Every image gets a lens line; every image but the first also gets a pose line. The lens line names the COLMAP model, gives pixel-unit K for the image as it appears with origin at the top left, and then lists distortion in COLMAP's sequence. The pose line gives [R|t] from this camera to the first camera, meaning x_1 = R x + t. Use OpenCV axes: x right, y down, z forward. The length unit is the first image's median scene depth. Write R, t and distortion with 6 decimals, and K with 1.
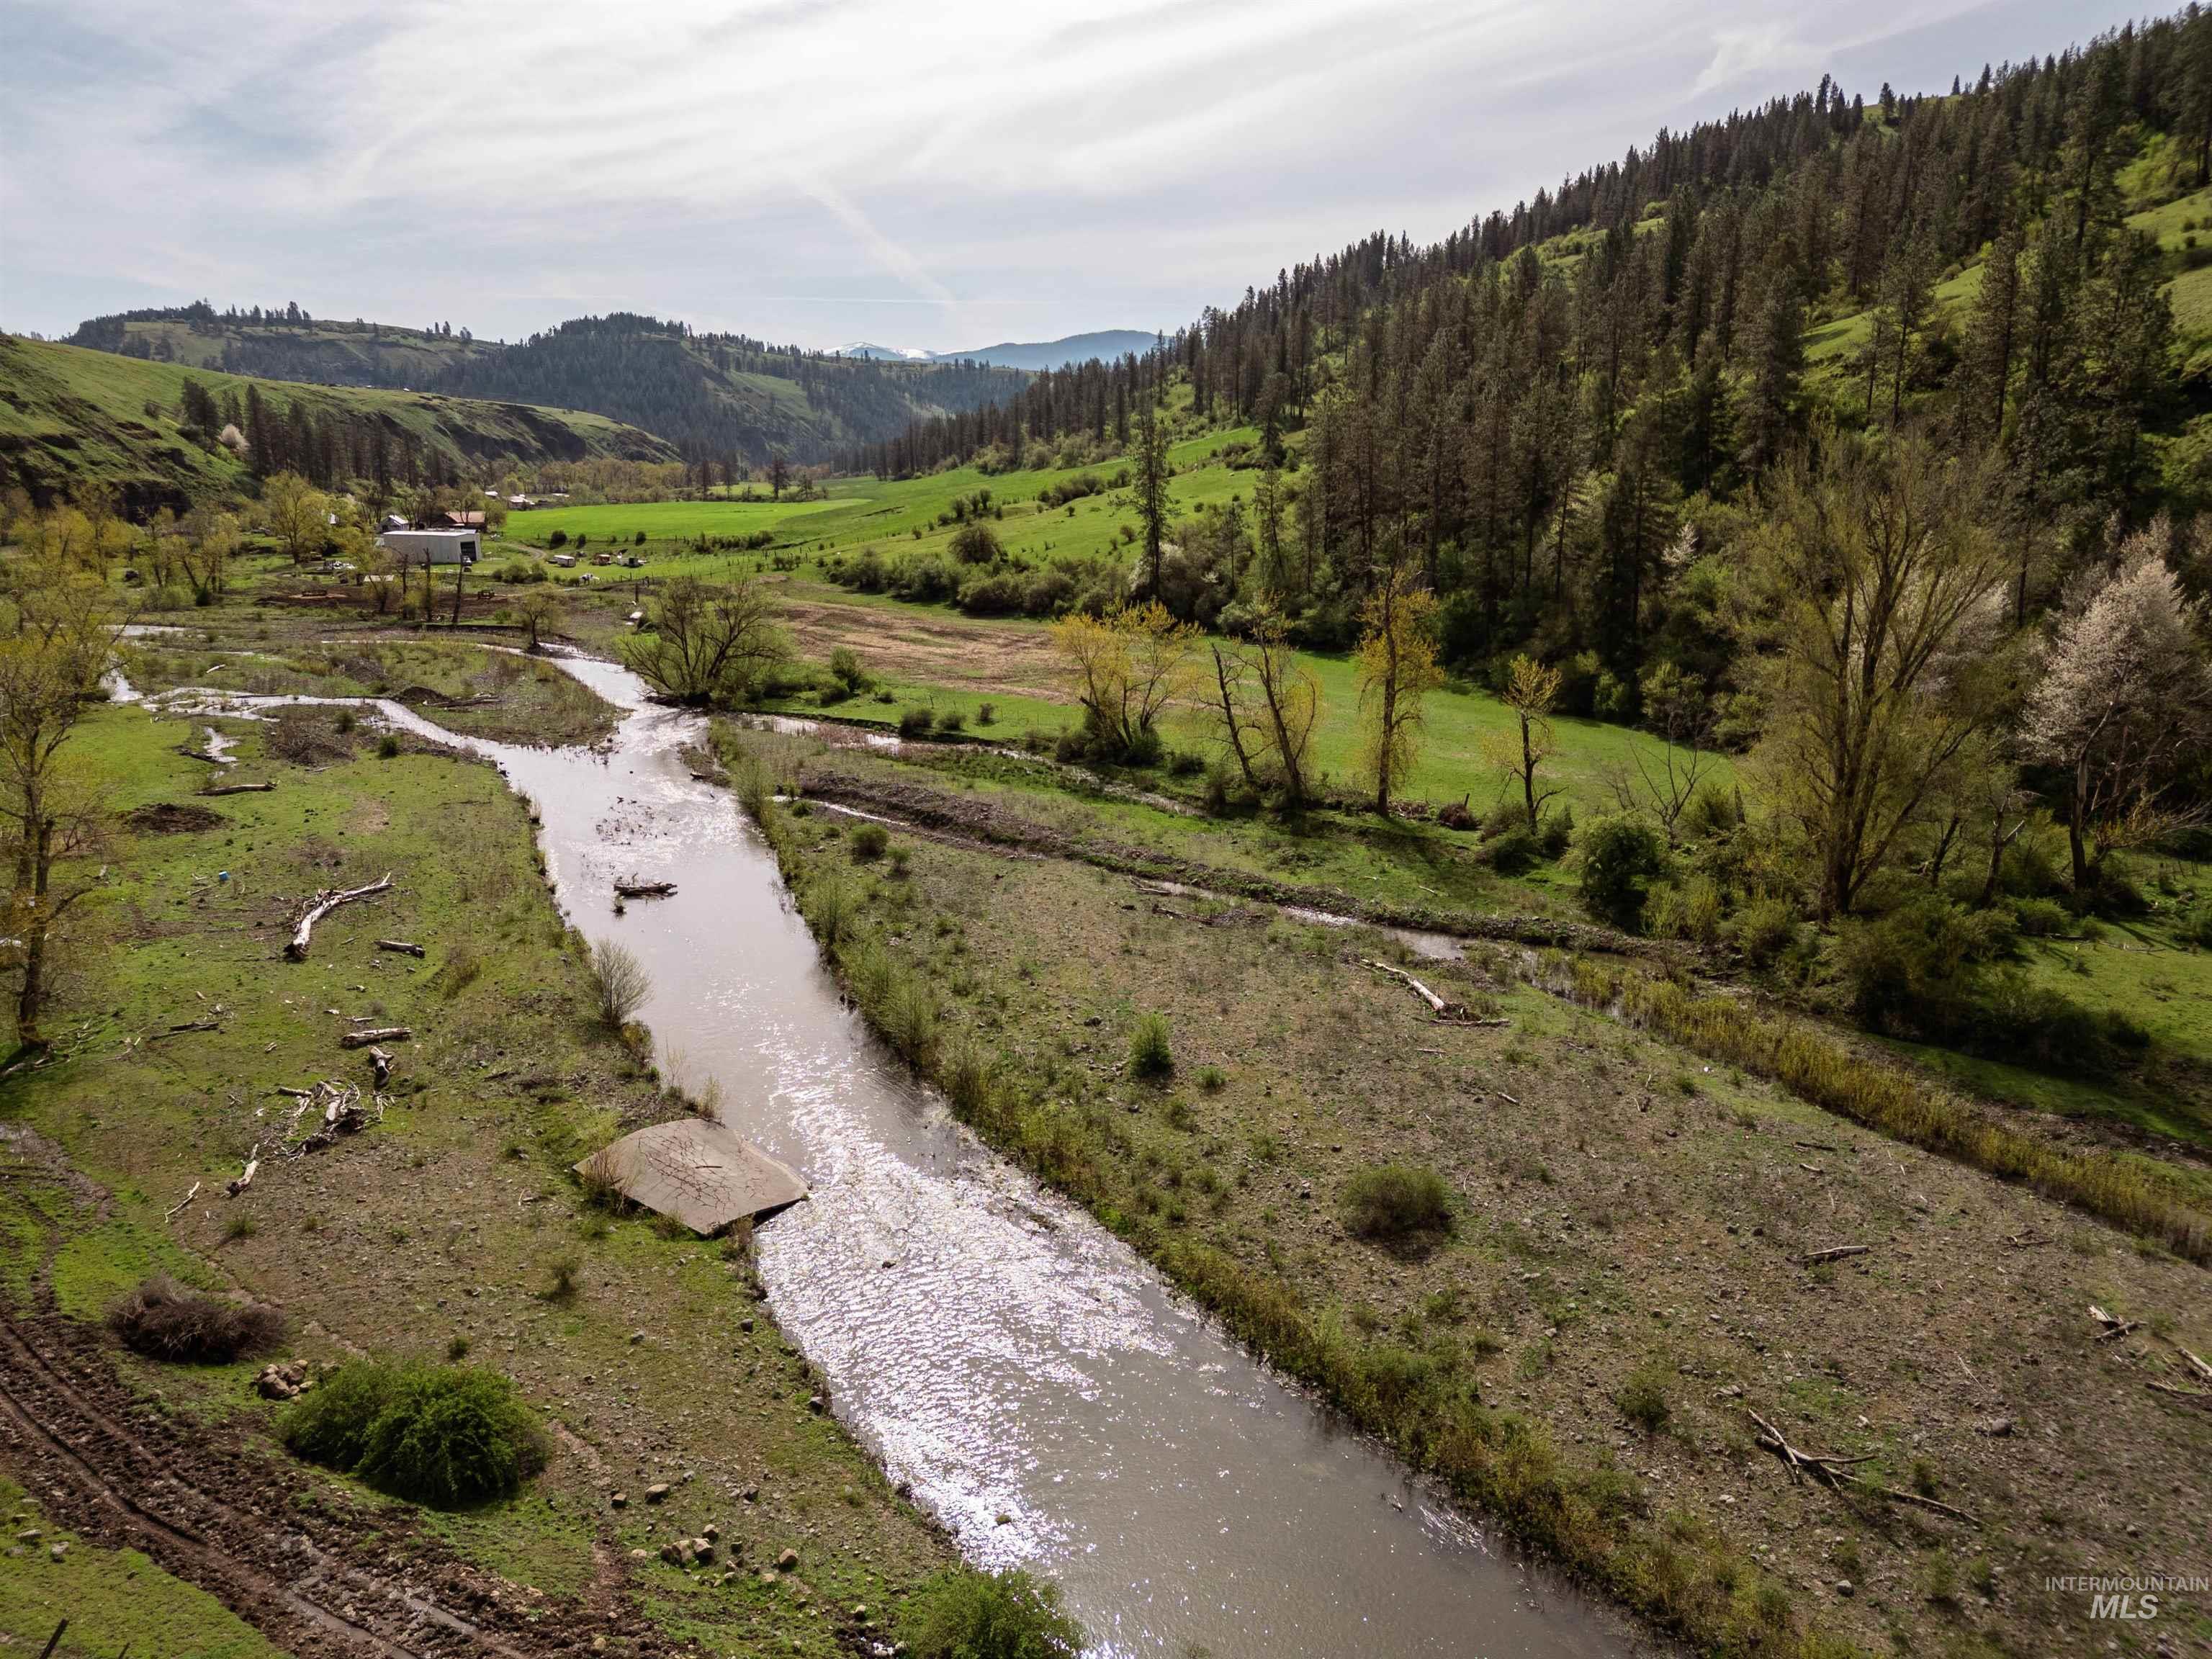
lens RADIAL K [[1733.1, 0, 1220.0], [0, 1733.1, 829.1], [0, 0, 1]] dist [-0.005377, -0.008454]
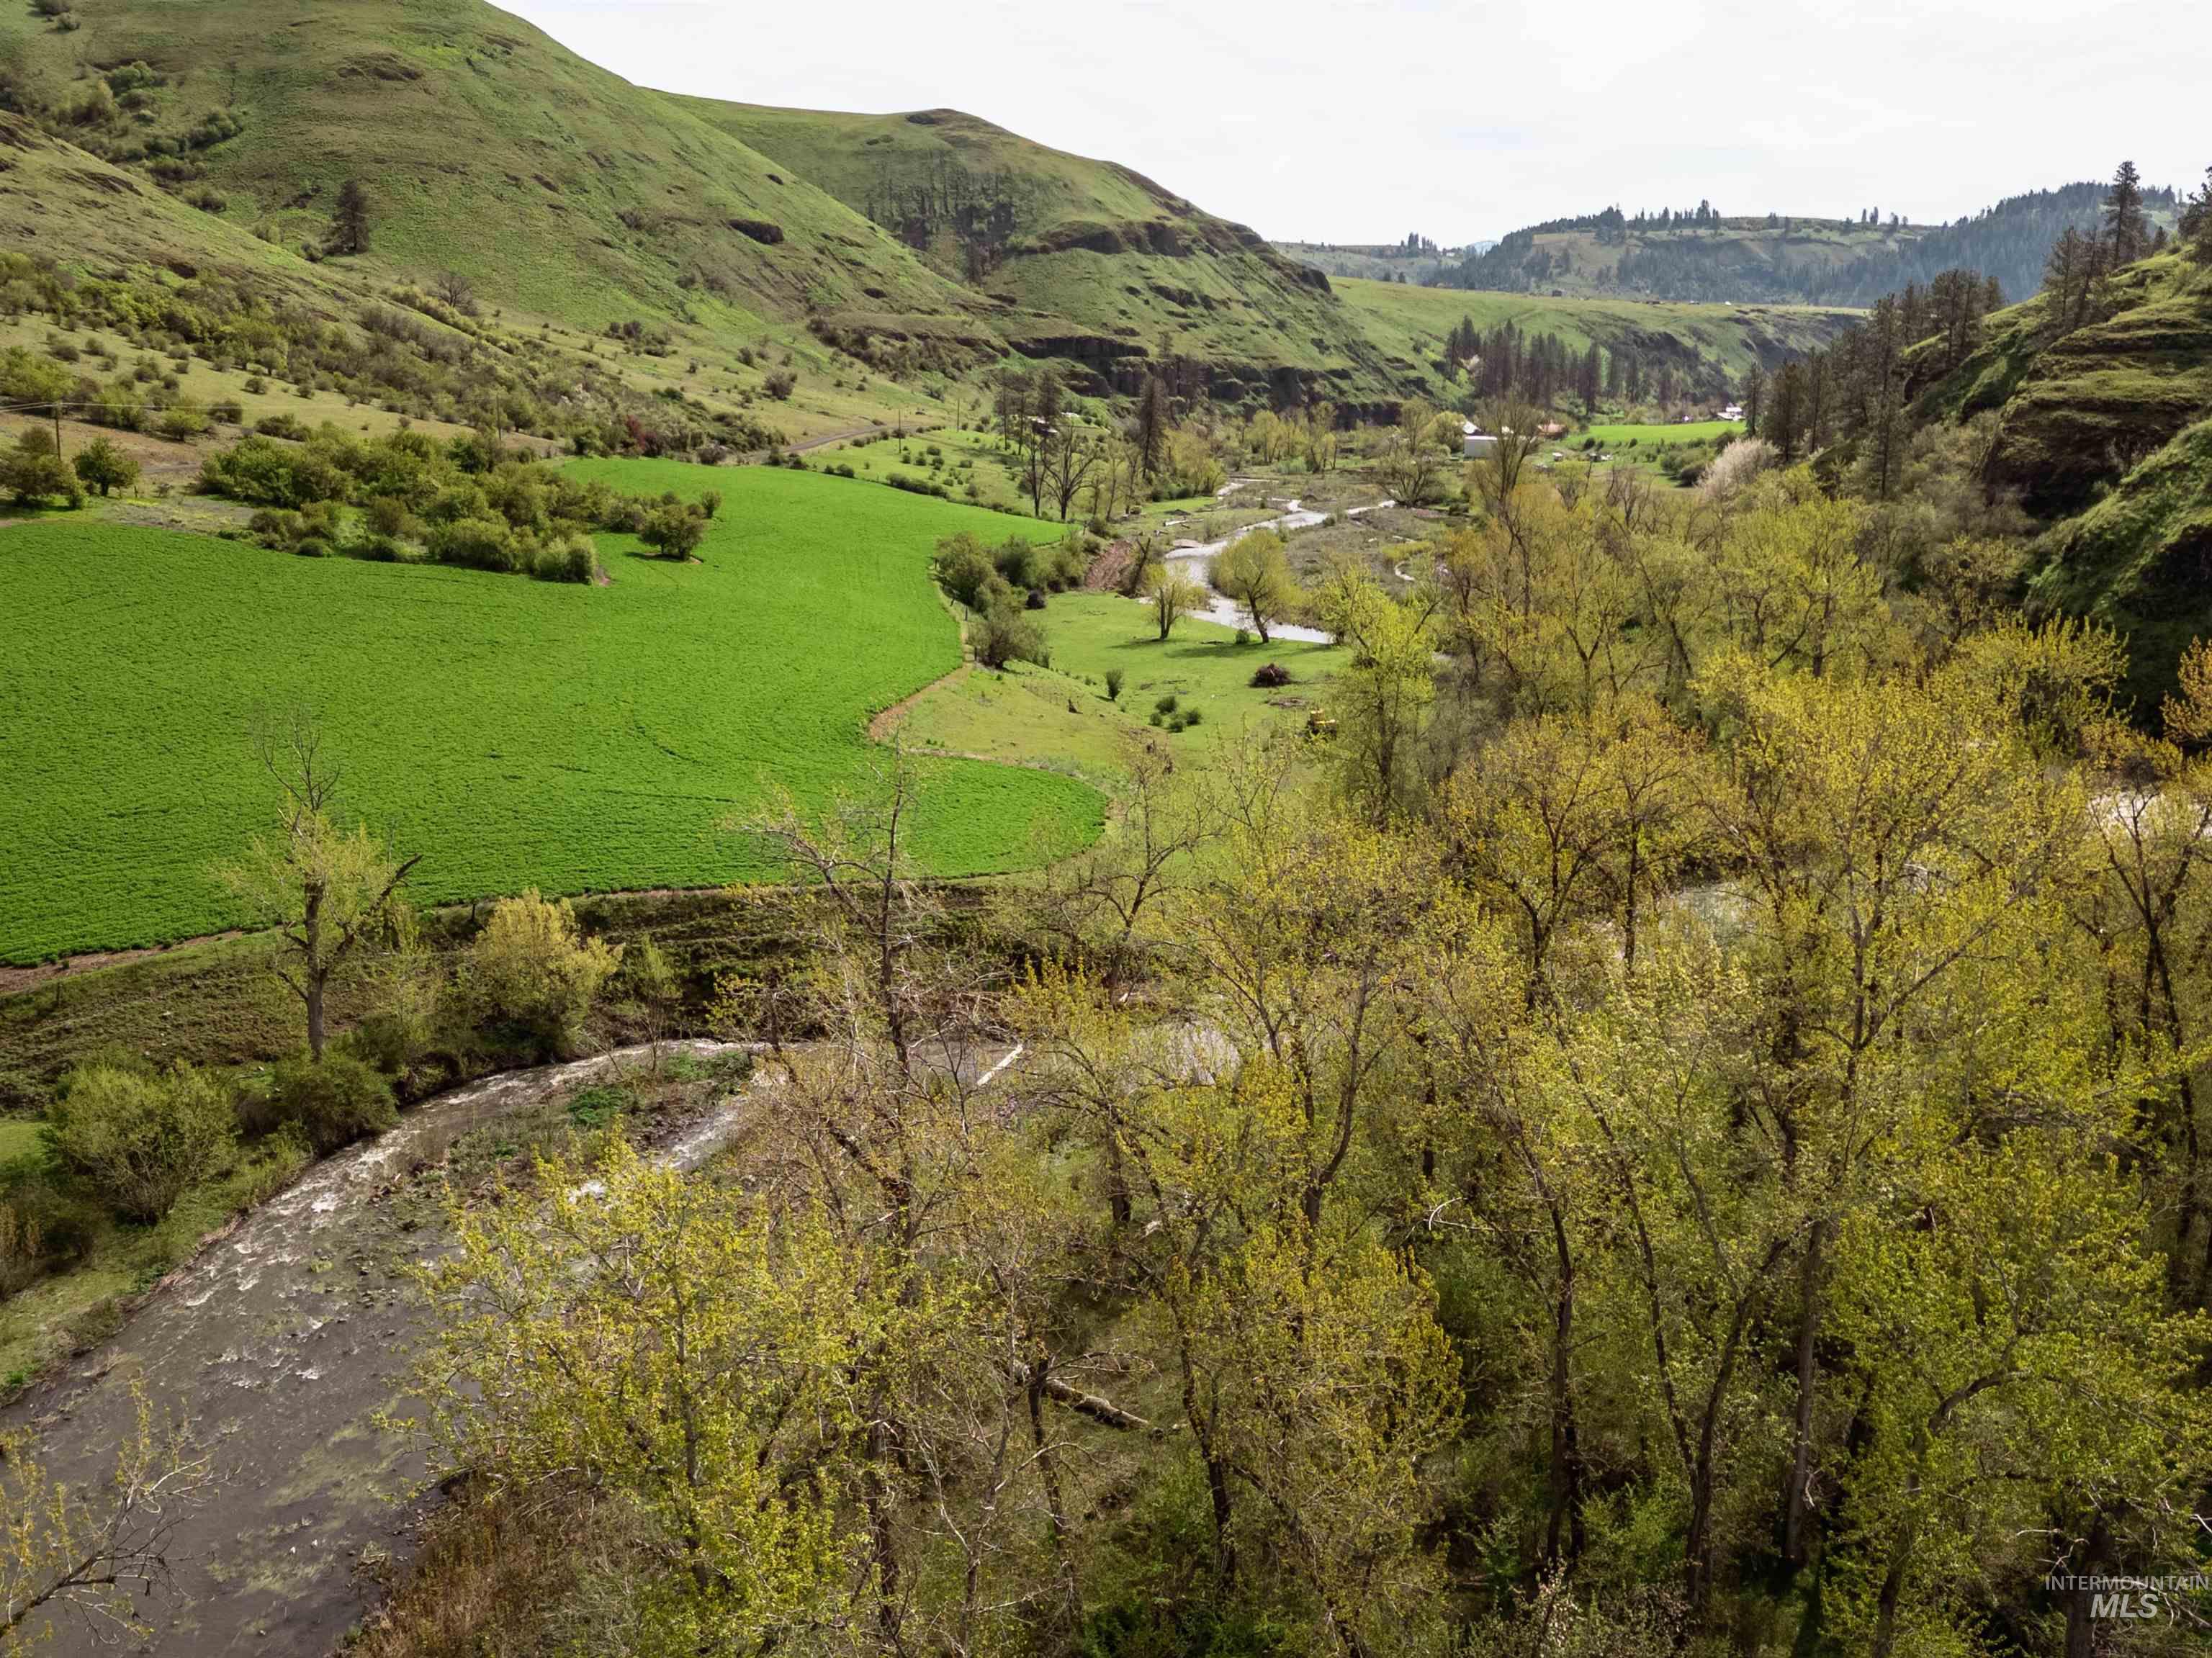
lens RADIAL K [[2169.3, 0, 1106.0], [0, 2169.3, 829.0], [0, 0, 1]] dist [0.139812, -0.122637]
pose [[0.728166, 0.129791, -0.672999, 0.159915], [-0.132312, 0.990056, 0.047779, 0.030399], [0.672508, 0.054255, 0.738098, -0.155665]]
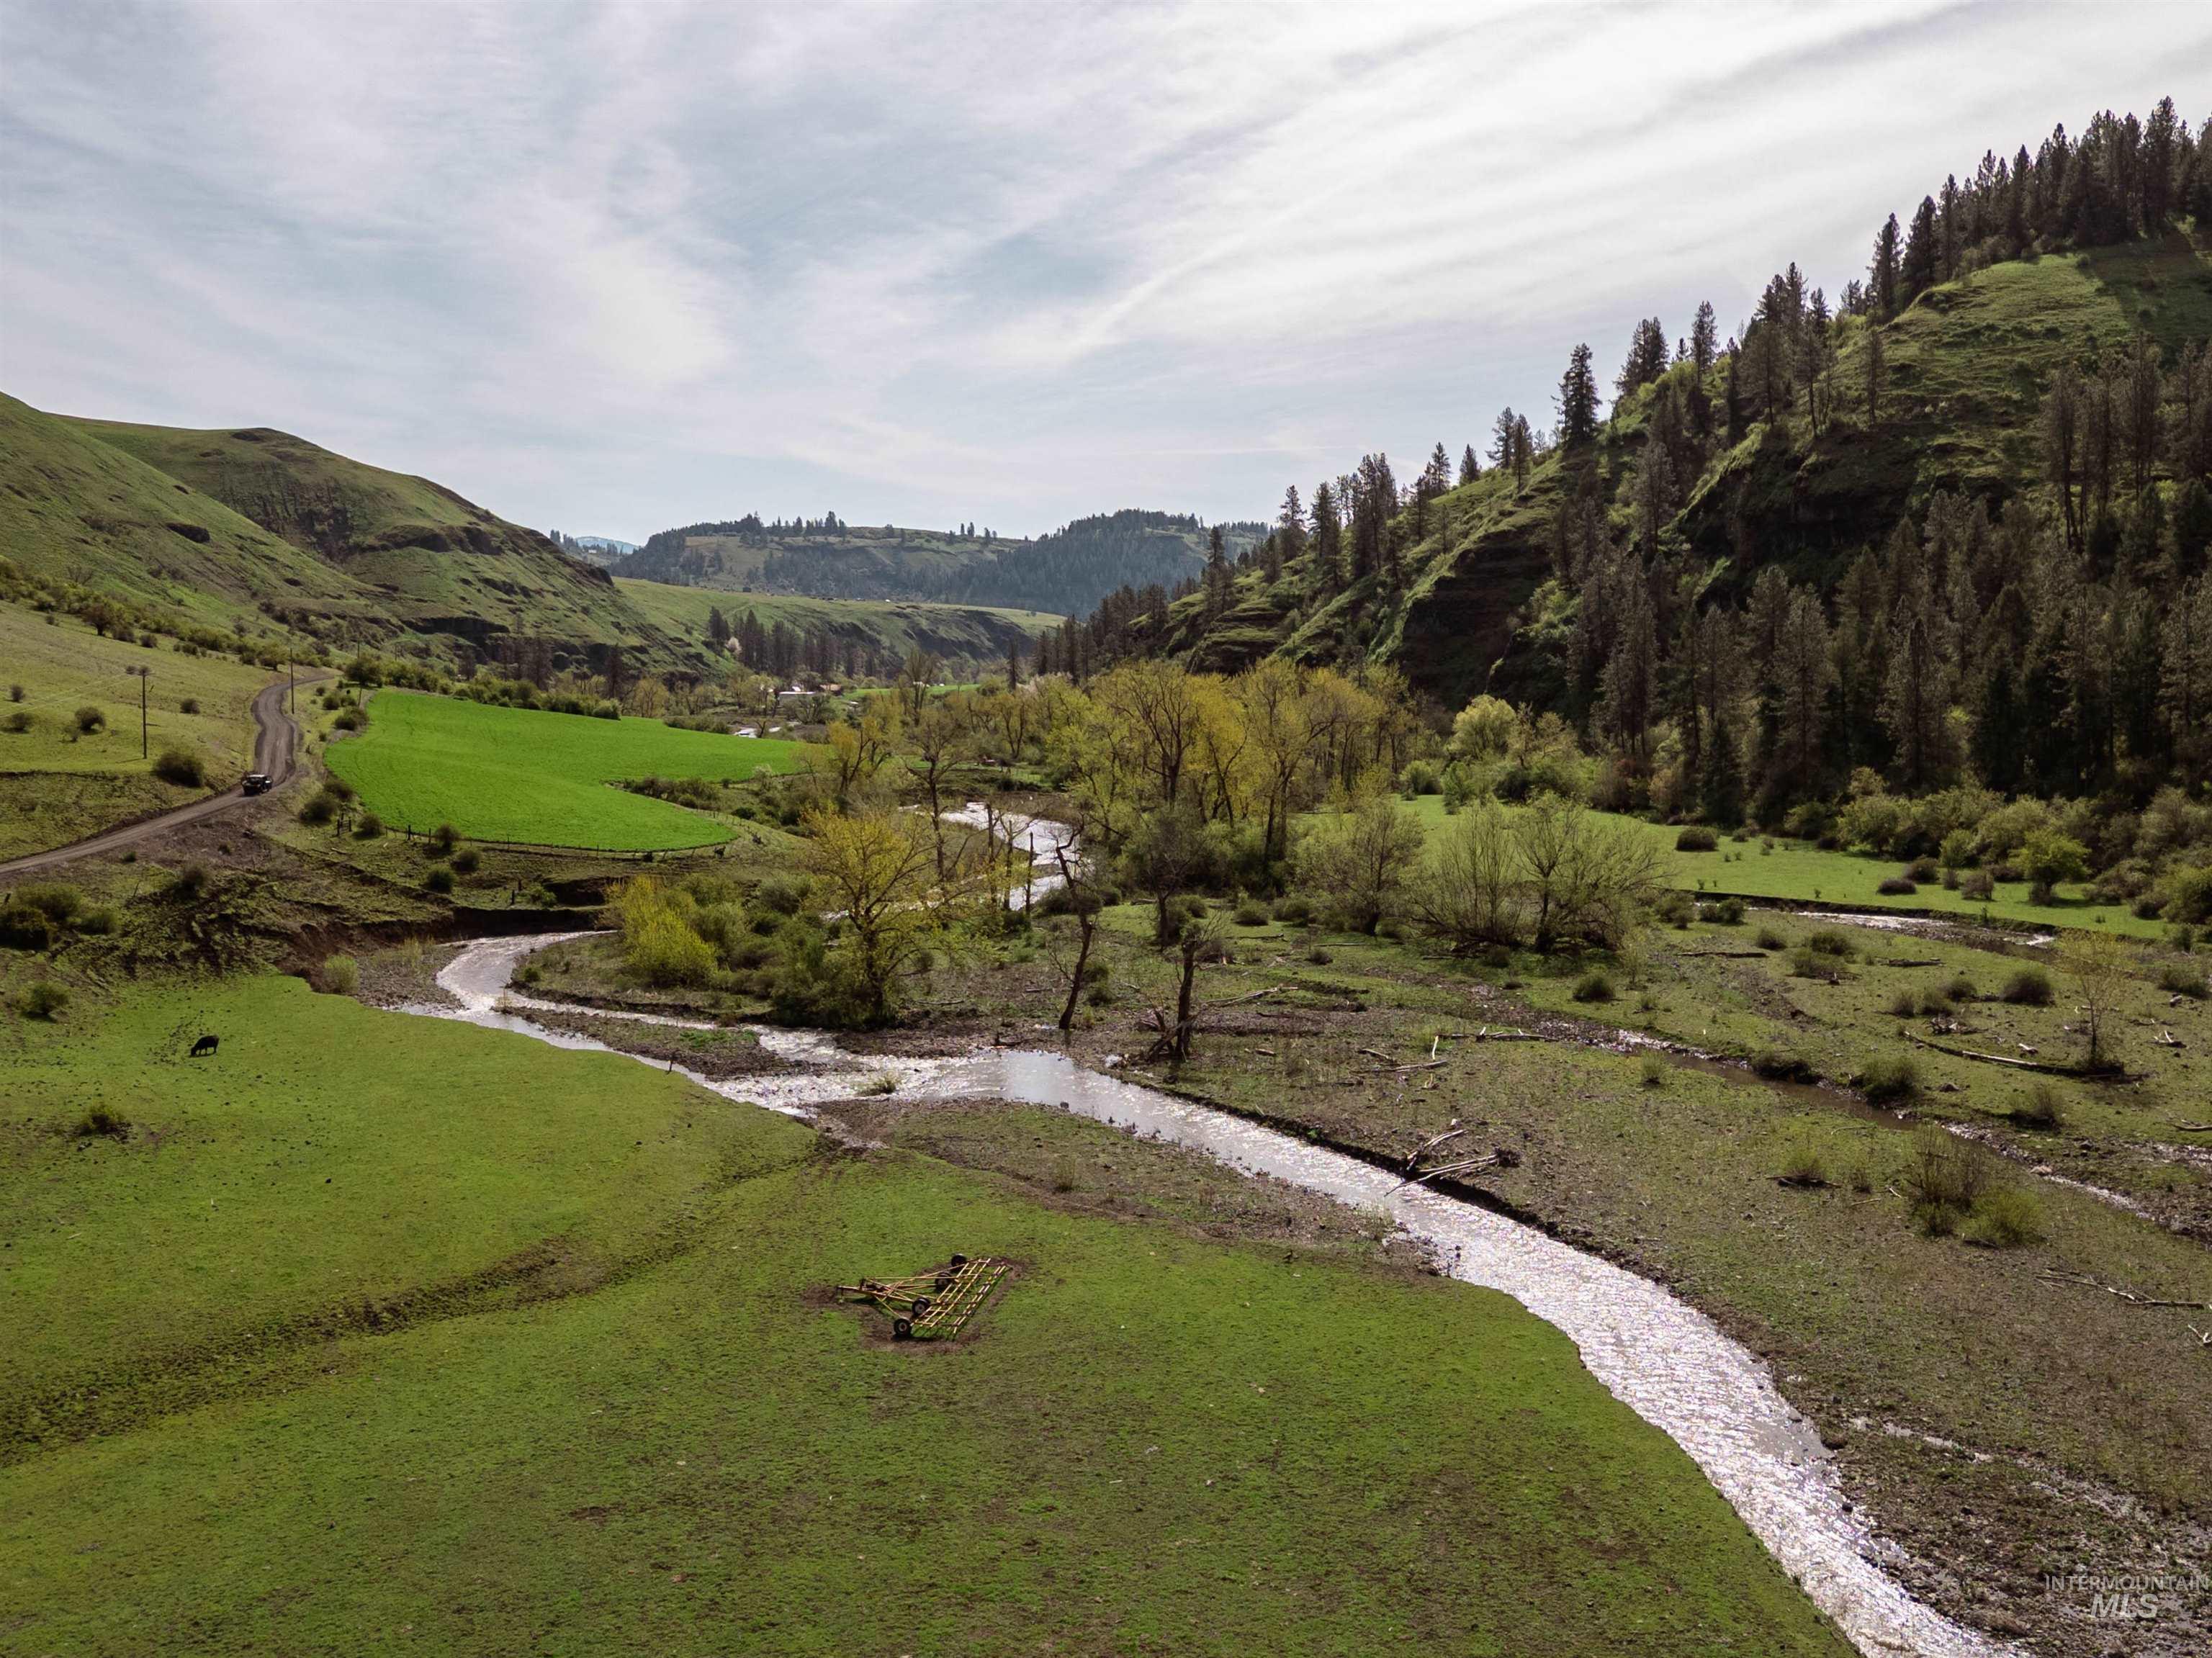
lens RADIAL K [[2169.3, 0, 1106.0], [0, 2169.3, 829.0], [0, 0, 1]] dist [0.139812, -0.122637]
pose [[0.934656, 0.010515, -0.355397, 0.204341], [-0.055888, 0.991482, -0.117643, 0.069420], [0.351133, 0.129818, 0.927283, -0.315985]]
